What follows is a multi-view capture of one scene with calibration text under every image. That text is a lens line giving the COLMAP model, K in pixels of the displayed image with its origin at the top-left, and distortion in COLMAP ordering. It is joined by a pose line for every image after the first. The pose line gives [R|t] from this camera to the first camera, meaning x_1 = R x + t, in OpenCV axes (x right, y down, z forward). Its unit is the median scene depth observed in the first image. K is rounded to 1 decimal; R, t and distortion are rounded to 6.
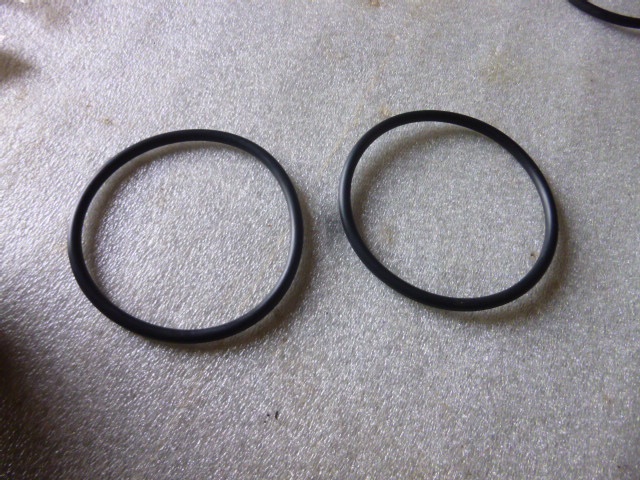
lens RADIAL K [[460.1, 0, 321.4], [0, 460.1, 239.3], [0, 0, 1]] dist [-0.080409, 0.029236]
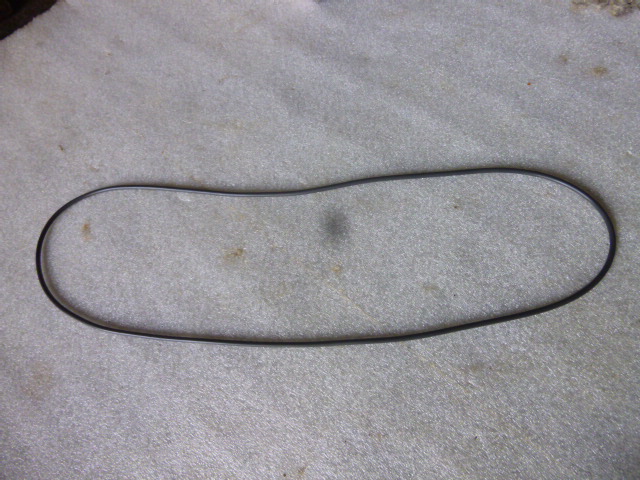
lens RADIAL K [[460.1, 0, 319.9], [0, 460.1, 240.1], [0, 0, 1]] dist [-0.080409, 0.029236]
pose [[0.232489, -0.927289, 0.293401, -0.212228], [0.951286, 0.279607, 0.129901, -0.532955], [-0.202492, 0.248908, 0.947123, -0.381346]]
